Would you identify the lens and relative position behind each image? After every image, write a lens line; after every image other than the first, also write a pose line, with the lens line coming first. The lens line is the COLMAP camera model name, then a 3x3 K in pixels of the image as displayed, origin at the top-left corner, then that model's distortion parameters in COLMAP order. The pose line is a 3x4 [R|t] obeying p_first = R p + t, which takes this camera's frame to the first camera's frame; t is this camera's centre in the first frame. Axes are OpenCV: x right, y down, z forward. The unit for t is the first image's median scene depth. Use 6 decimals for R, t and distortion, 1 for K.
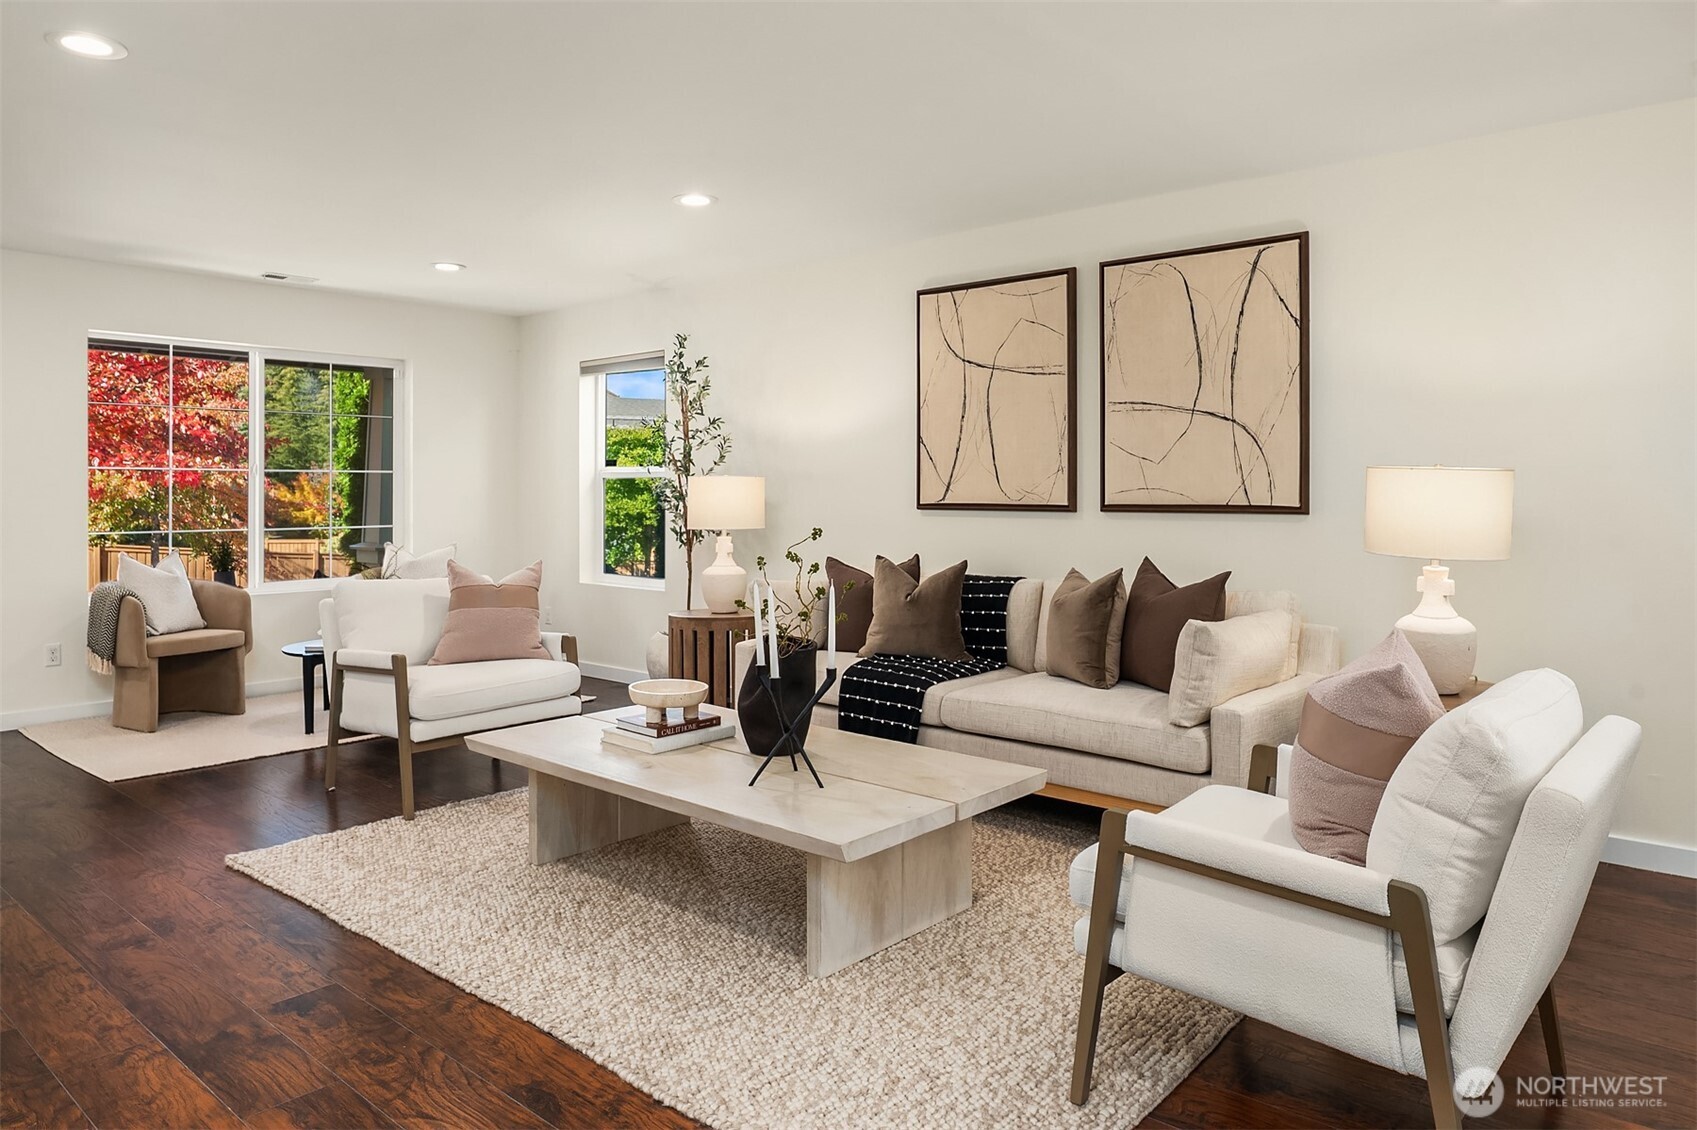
lens RADIAL K [[1123.0, 0, 853.6], [0, 1123.0, 497.7], [0, 0, 1]] dist [-0.001115, 0.000049]
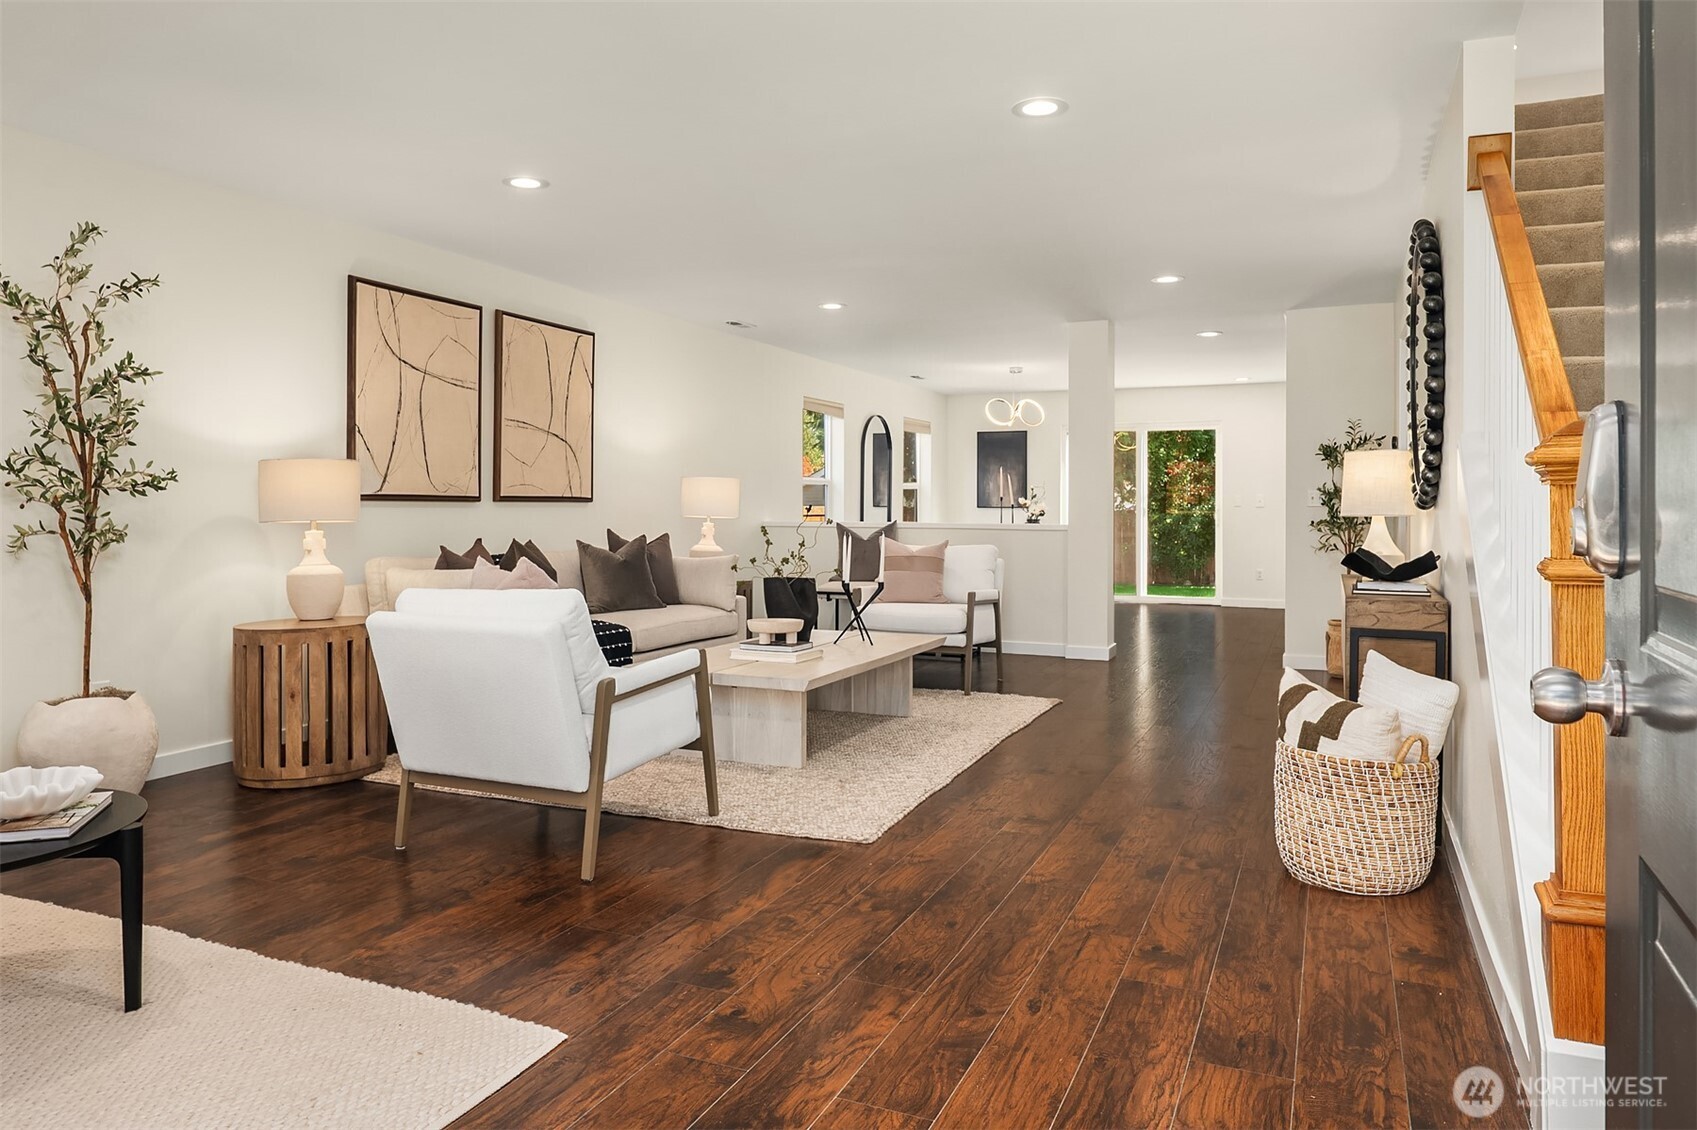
lens RADIAL K [[1123.0, 0, 853.6], [0, 1123.0, 497.7], [0, 0, 1]] dist [-0.001115, 0.000049]
pose [[-0.311948, -0.002046, 0.950097, -1.252206], [-0.016800, 0.999853, -0.003363, 0.019568], [-0.949951, -0.017011, -0.311937, 1.024910]]
